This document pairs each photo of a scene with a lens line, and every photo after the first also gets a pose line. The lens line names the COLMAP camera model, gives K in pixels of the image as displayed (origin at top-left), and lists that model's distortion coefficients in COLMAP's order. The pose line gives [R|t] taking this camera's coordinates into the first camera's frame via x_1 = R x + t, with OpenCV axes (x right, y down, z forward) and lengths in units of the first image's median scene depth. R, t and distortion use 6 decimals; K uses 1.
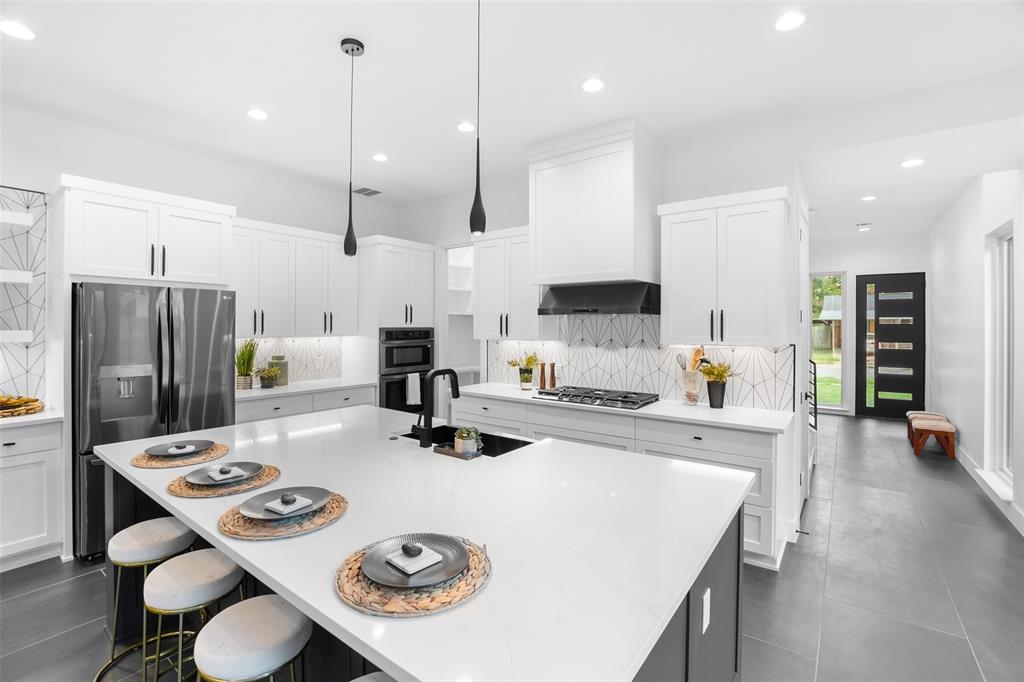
lens RADIAL K [[457.4, 0, 511.8], [0, 457.4, 324.8], [0, 0, 1]] dist [-0.024870, 0.000353]
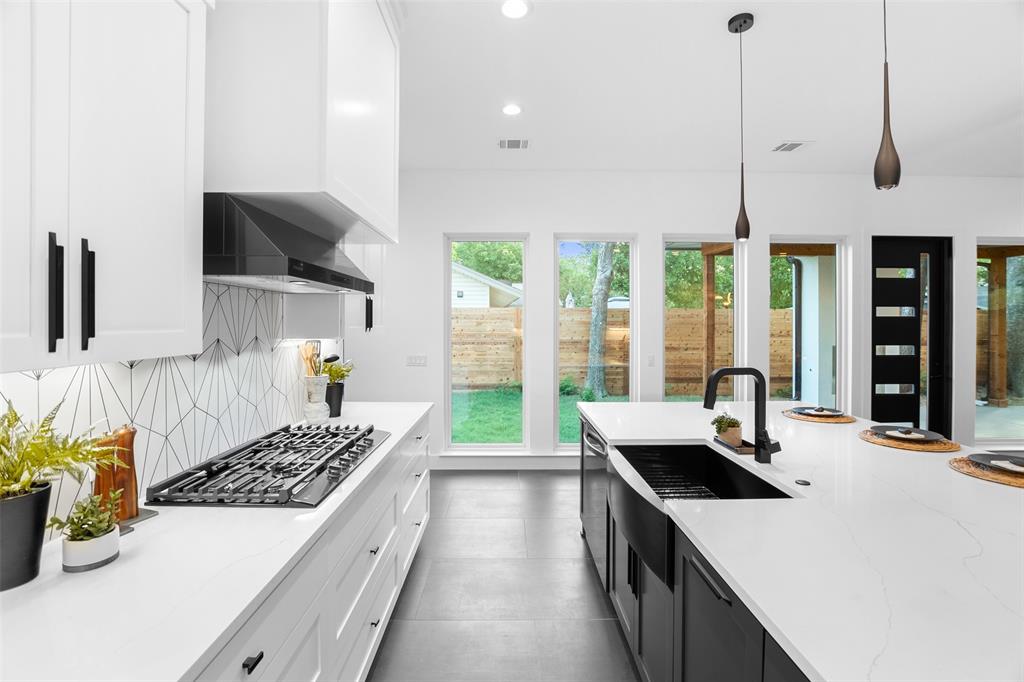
lens RADIAL K [[457.4, 0, 511.8], [0, 457.4, 324.8], [0, 0, 1]] dist [-0.024870, 0.000353]
pose [[-0.596117, -0.006540, 0.802871, -0.312627], [-0.003978, 0.999979, 0.005192, 0.013935], [-0.802888, -0.000098, -0.596130, 1.016903]]
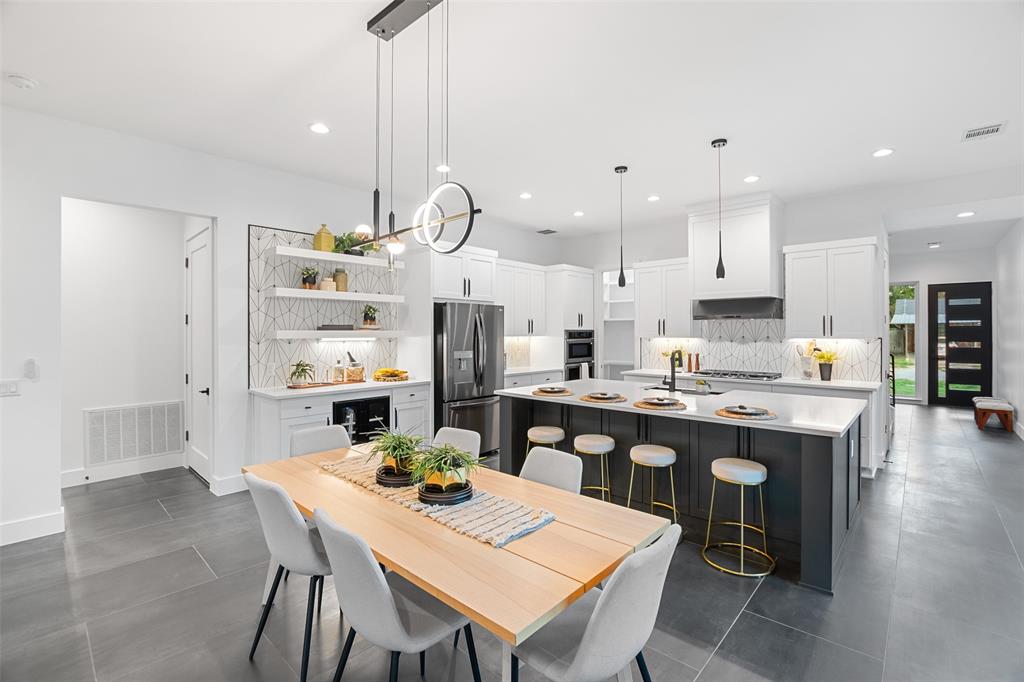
lens RADIAL K [[453.2, 0, 513.4], [0, 453.2, 330.1], [0, 0, 1]] dist [-0.023178, 0.000826]
pose [[0.994620, -0.004694, -0.103488, -0.351128], [0.004406, 0.999986, -0.003005, 0.012793], [0.103500, 0.002533, 0.994626, -0.482750]]
